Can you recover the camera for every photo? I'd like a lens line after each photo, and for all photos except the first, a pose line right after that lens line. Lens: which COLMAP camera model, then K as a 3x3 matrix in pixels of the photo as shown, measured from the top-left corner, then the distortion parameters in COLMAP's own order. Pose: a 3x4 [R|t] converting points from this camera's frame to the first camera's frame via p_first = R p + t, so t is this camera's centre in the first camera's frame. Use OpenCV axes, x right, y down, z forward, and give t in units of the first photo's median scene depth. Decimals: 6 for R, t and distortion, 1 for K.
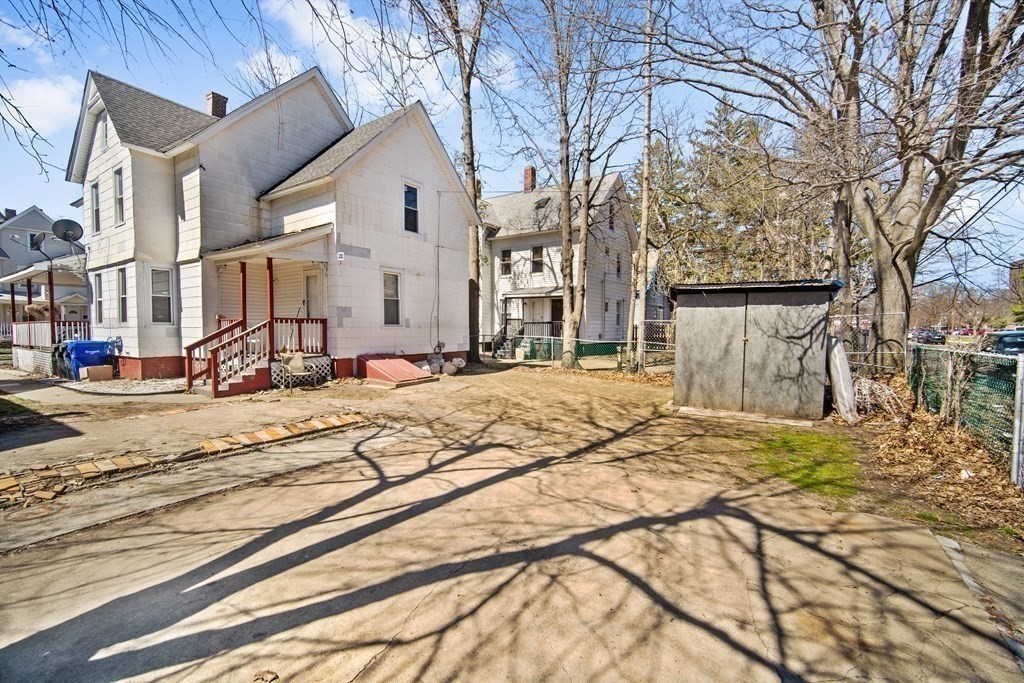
lens RADIAL K [[448.2, 0, 513.5], [0, 448.2, 343.8], [0, 0, 1]] dist [-0.002352, 0.001546]
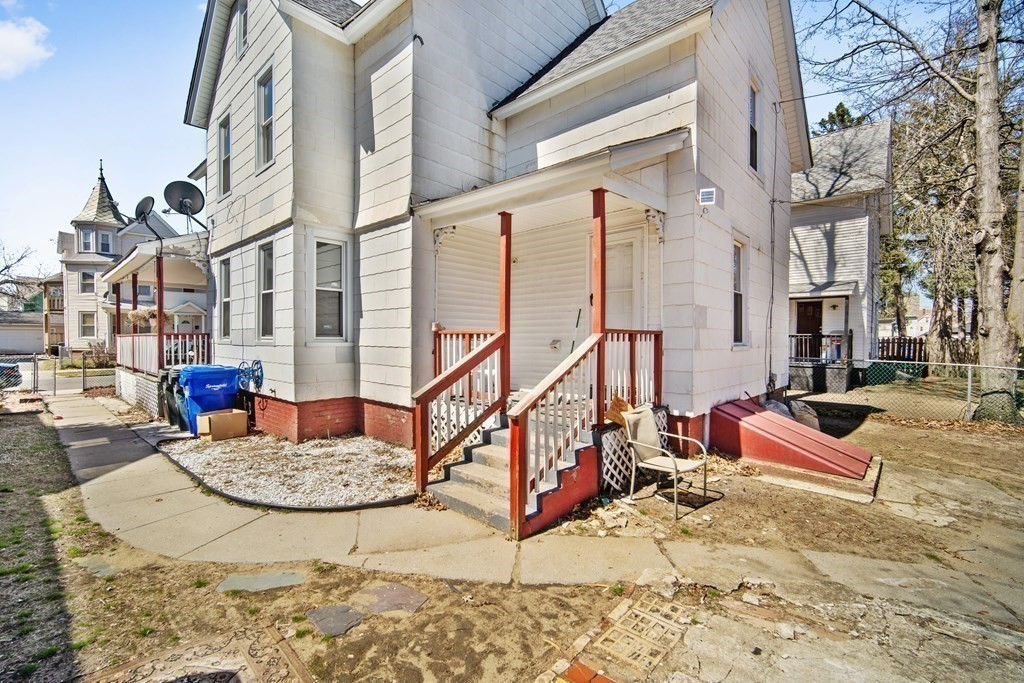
lens RADIAL K [[448.2, 0, 513.5], [0, 448.2, 343.8], [0, 0, 1]] dist [-0.002352, 0.001546]
pose [[0.989656, 0.005551, -0.143355, -0.468828], [-0.009155, 0.999658, -0.024494, -0.026938], [0.143170, 0.025553, 0.989368, 0.470610]]
